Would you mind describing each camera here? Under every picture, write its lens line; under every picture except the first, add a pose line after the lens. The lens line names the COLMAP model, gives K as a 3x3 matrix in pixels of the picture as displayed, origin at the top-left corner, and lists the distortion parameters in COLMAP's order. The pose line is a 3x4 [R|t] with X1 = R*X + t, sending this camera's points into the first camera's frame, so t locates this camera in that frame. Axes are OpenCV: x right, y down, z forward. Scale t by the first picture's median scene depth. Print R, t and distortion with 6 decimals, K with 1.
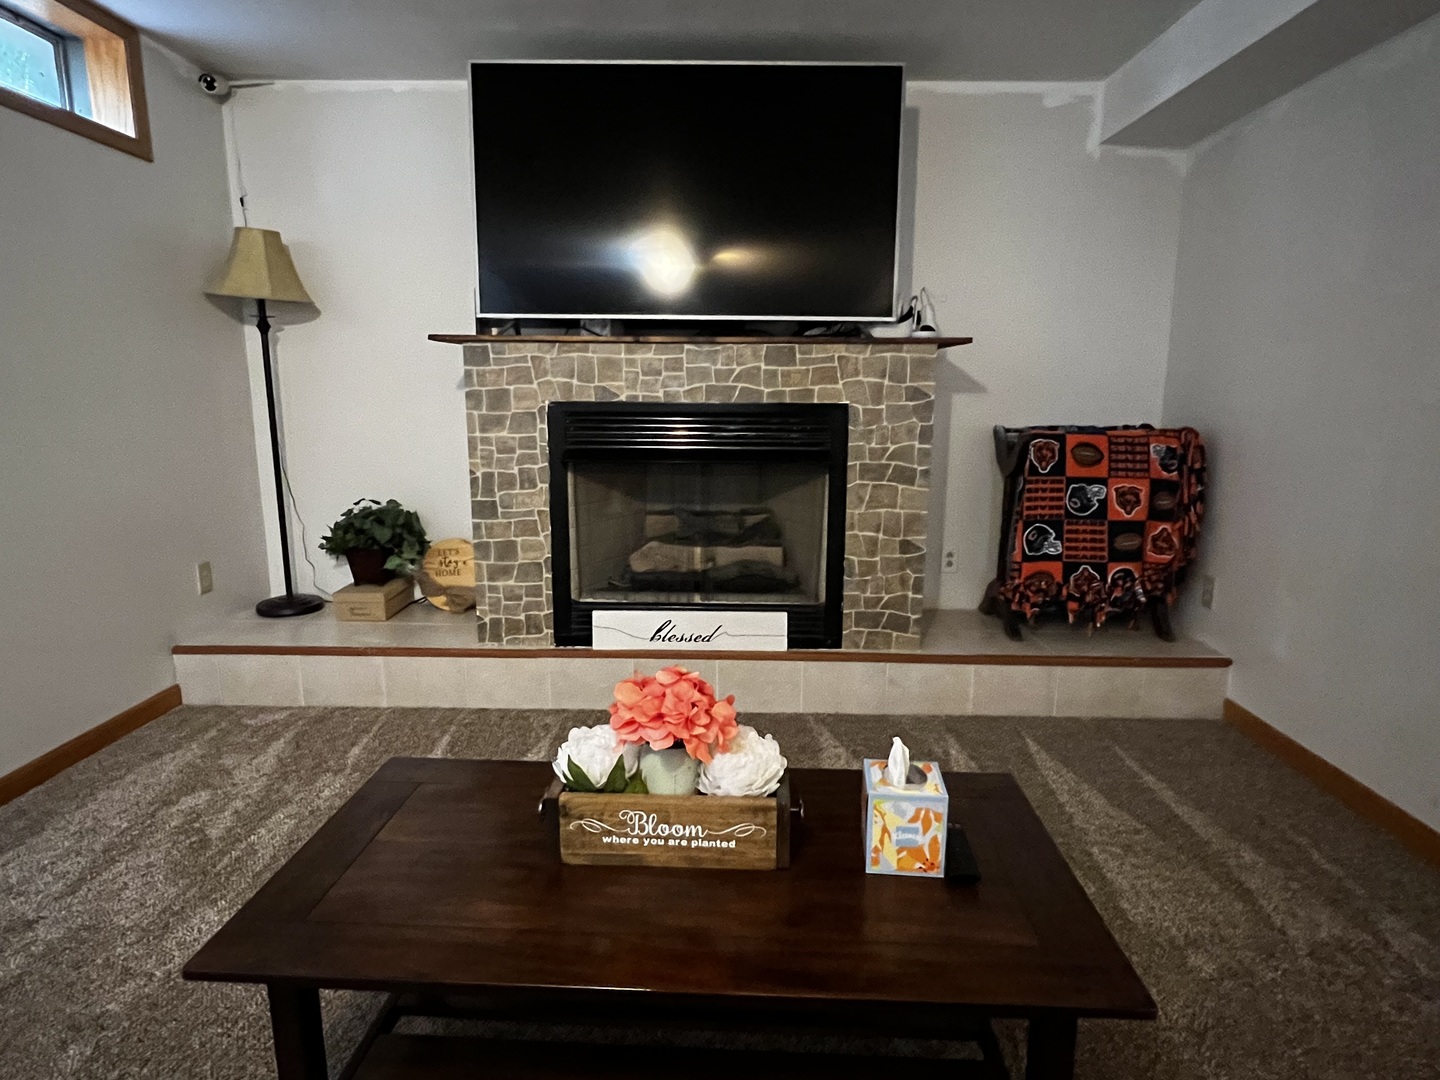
lens RADIAL K [[801.5, 0, 722.0], [0, 801.5, 539.0], [0, 0, 1]] dist [0.002641, 0.000208]
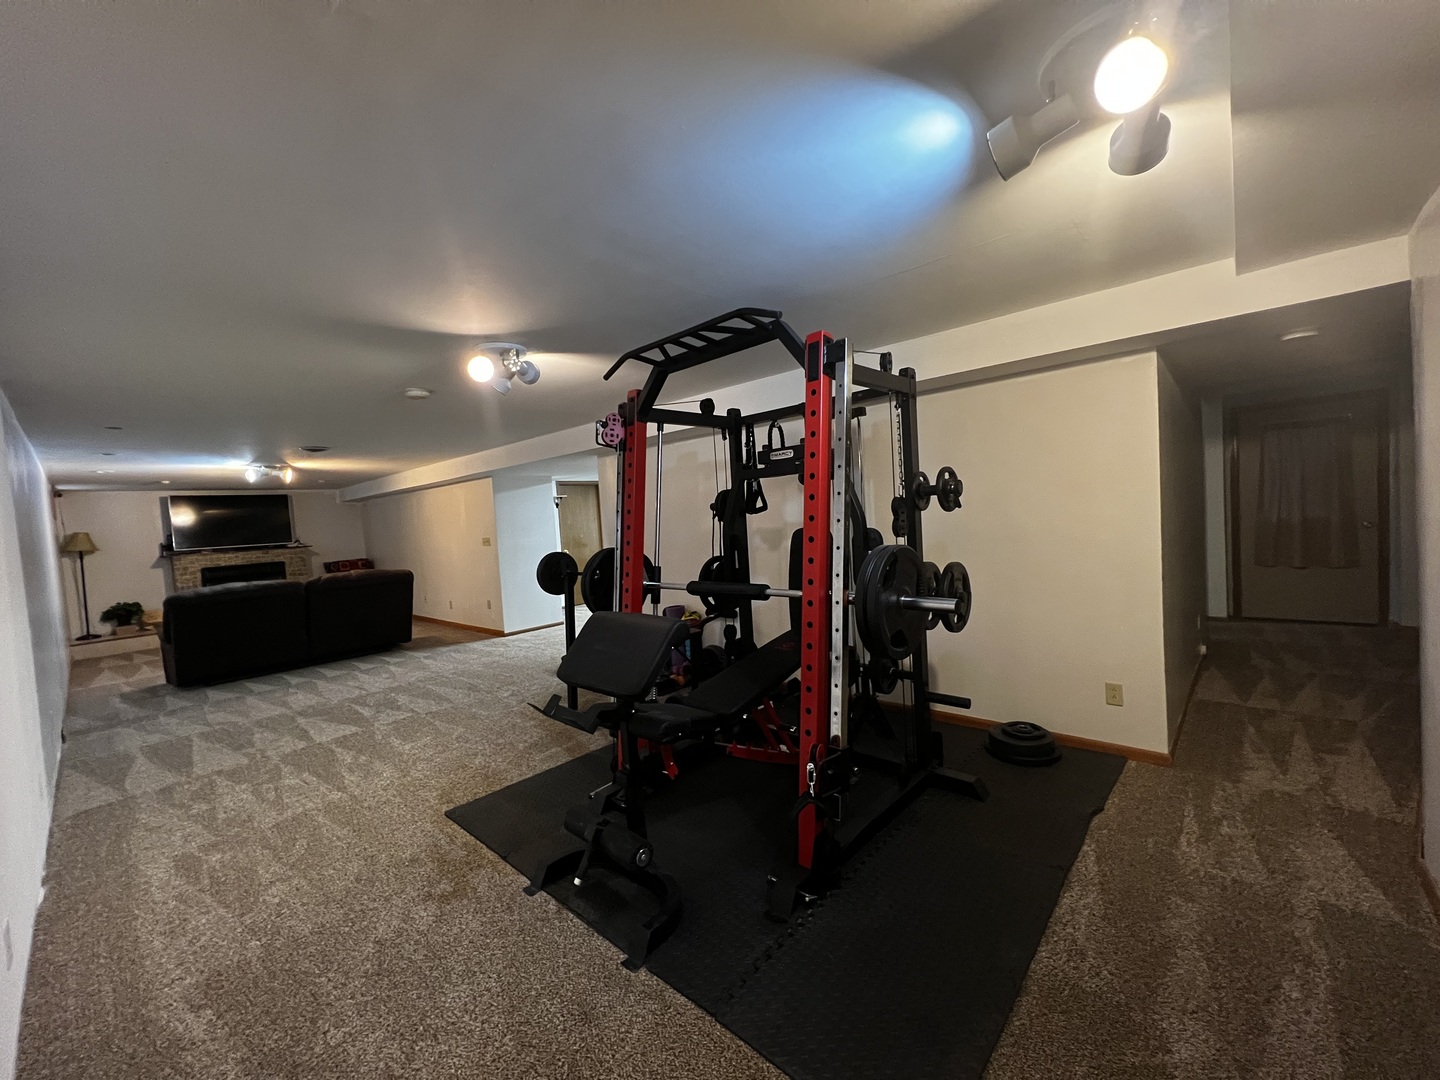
lens RADIAL K [[576.8, 0, 727.1], [0, 576.8, 539.6], [0, 0, 1]] dist [-0.000544, 0.000357]
pose [[0.646011, -0.078799, 0.759250, -0.697785], [0.209771, 0.974688, -0.077326, 0.498406], [-0.733938, 0.209222, 0.646189, -3.018459]]
